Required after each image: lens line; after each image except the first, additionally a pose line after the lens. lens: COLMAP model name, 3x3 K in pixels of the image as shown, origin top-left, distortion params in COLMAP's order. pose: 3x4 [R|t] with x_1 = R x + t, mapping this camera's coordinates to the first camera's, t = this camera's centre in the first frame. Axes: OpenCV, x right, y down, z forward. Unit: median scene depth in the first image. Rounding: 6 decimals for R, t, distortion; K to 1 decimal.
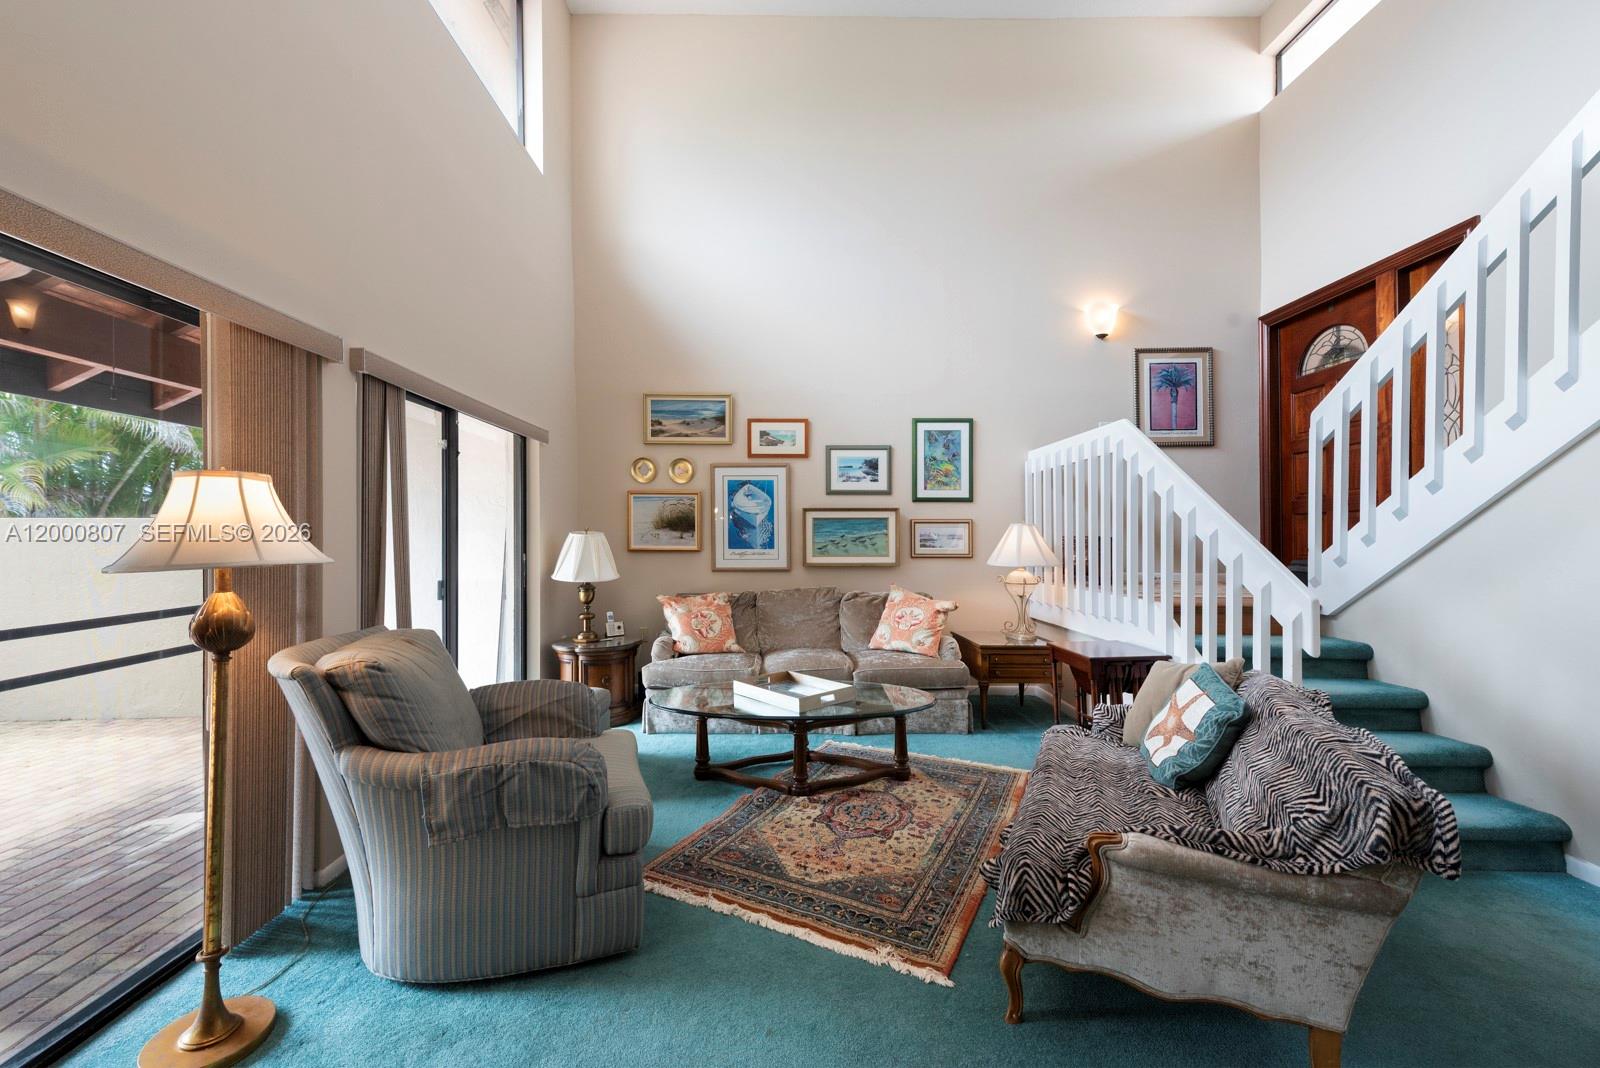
lens RADIAL K [[625.0, 0, 802.1], [0, 625.0, 524.4], [0, 0, 1]] dist [0.016986, -0.001646]
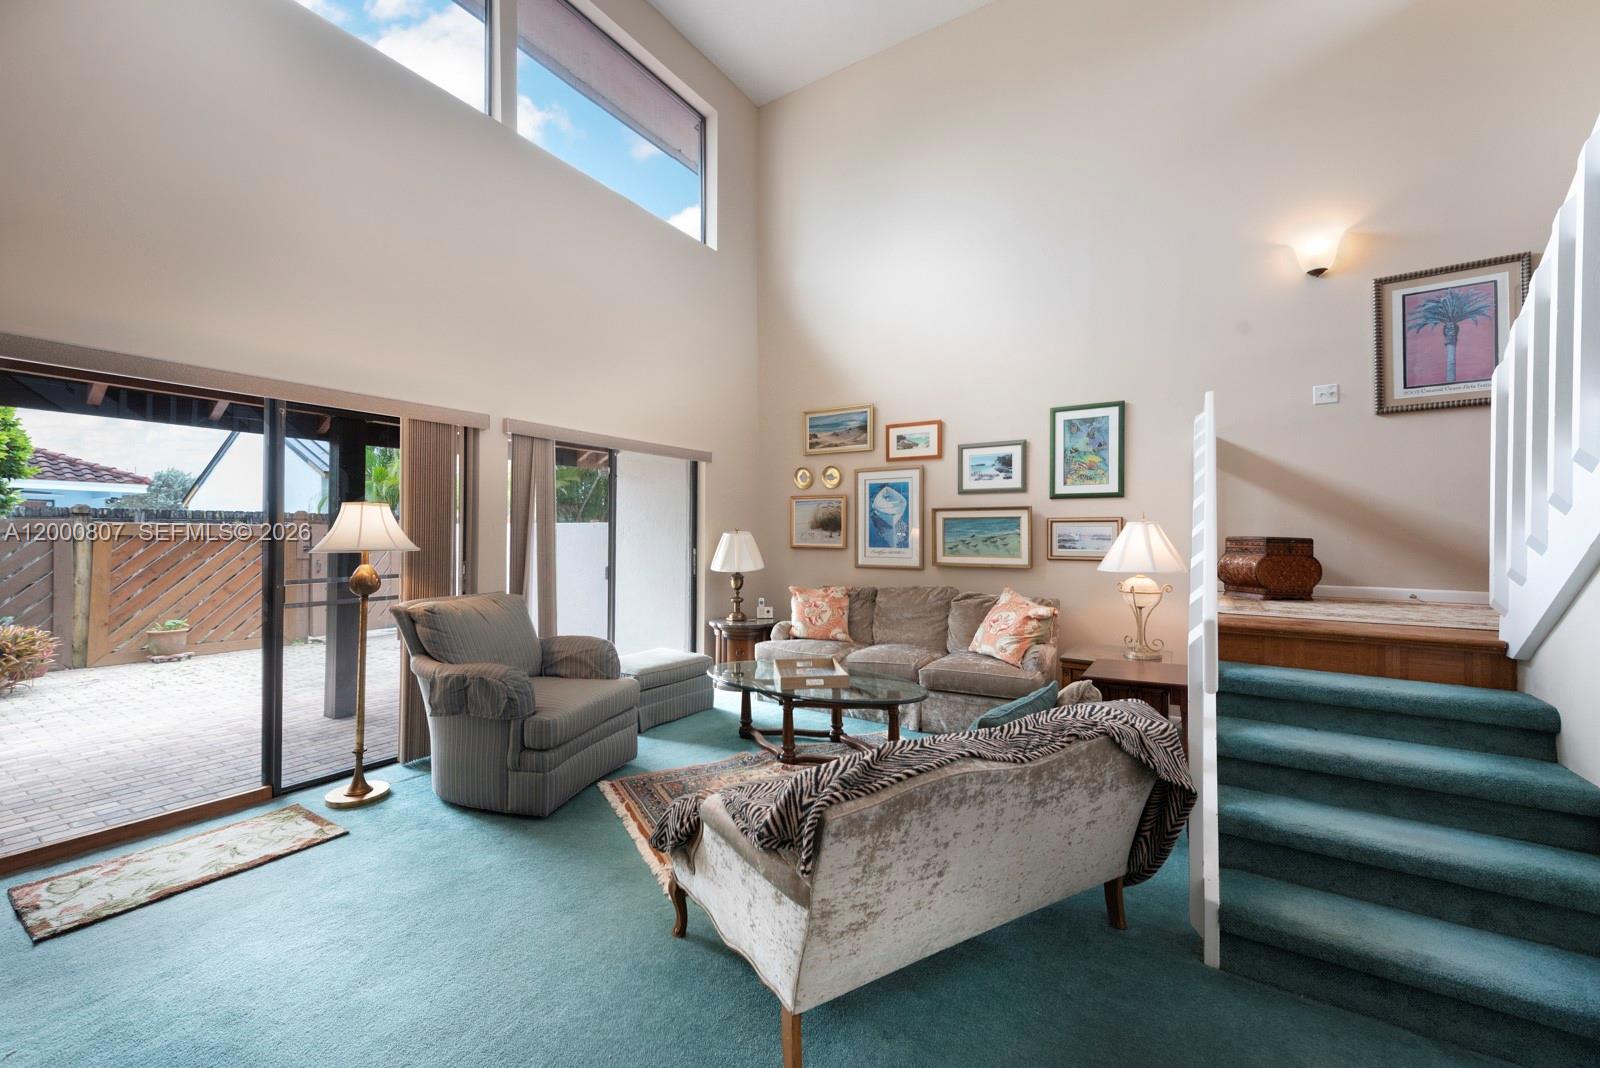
lens RADIAL K [[625.0, 0, 808.0], [0, 625.0, 516.7], [0, 0, 1]] dist [0.016986, -0.001646]
pose [[0.842803, -0.012323, -0.538082, 0.376847], [0.007583, 0.999910, -0.011023, -0.002322], [0.538169, 0.005210, 0.842821, 0.031436]]
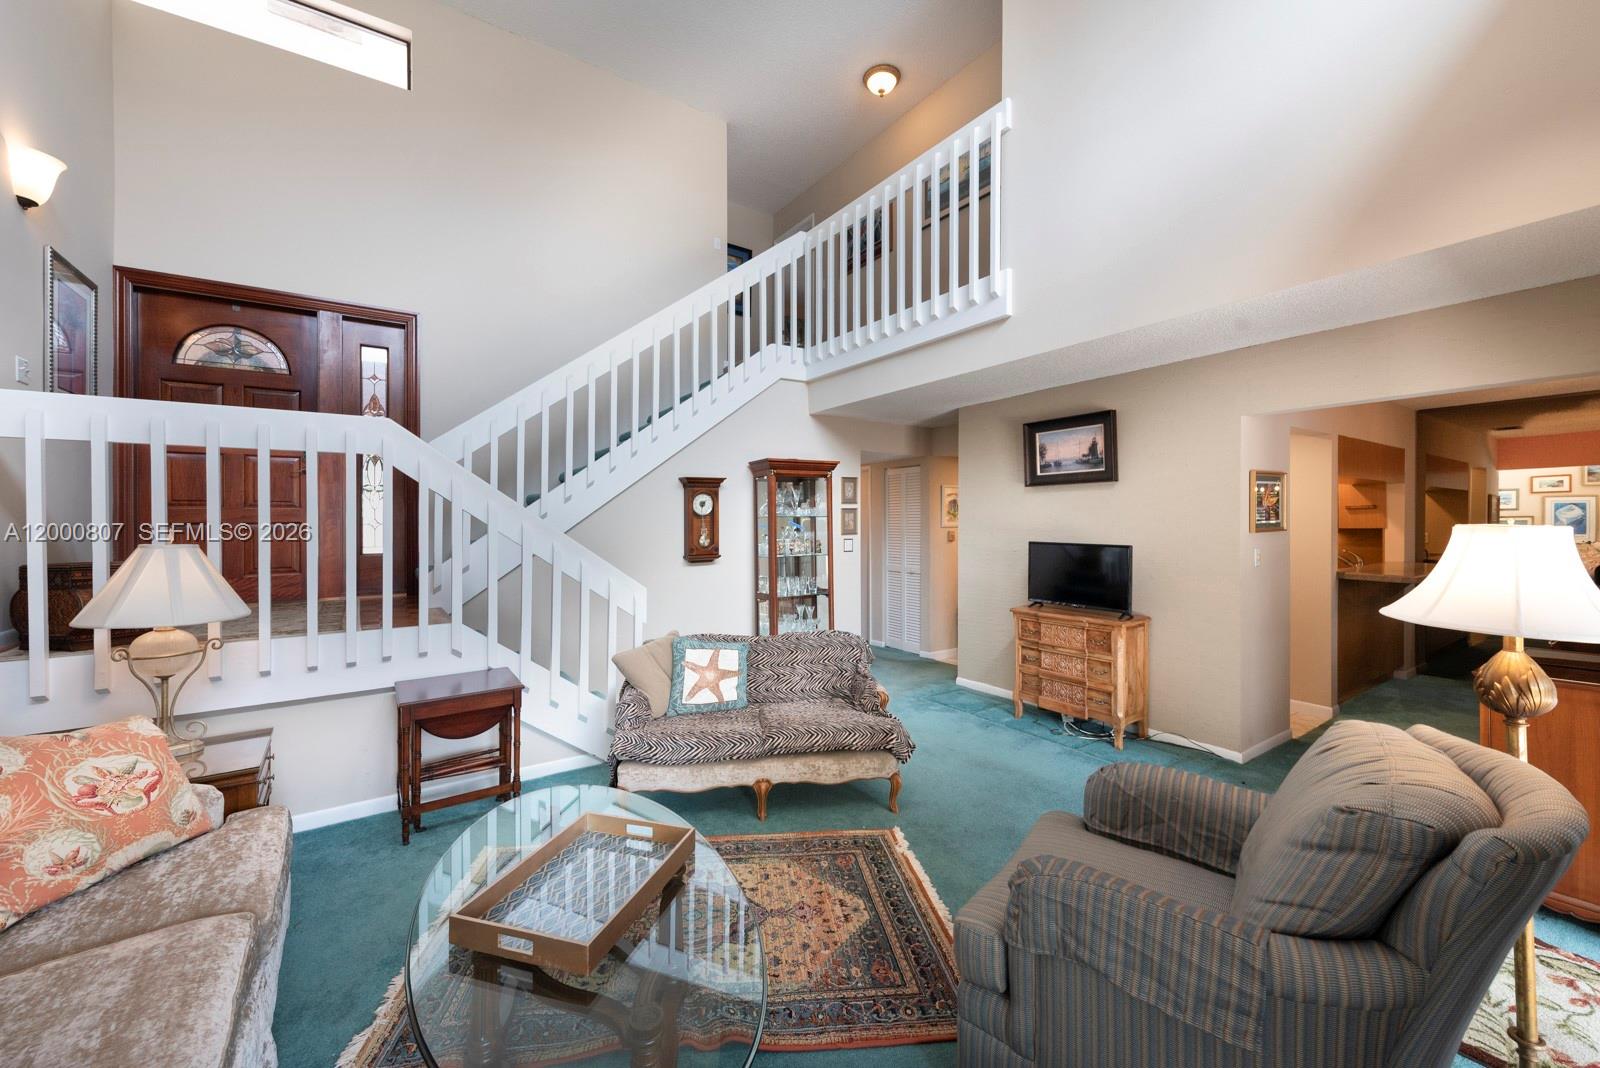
lens RADIAL K [[625.0, 0, 755.5], [0, 625.0, 529.0], [0, 0, 1]] dist [0.016986, -0.001646]
pose [[-0.504111, -0.001504, 0.863638, -0.340046], [-0.010447, 0.999936, -0.004357, -0.017912], [-0.863576, -0.011218, -0.504094, 0.724719]]
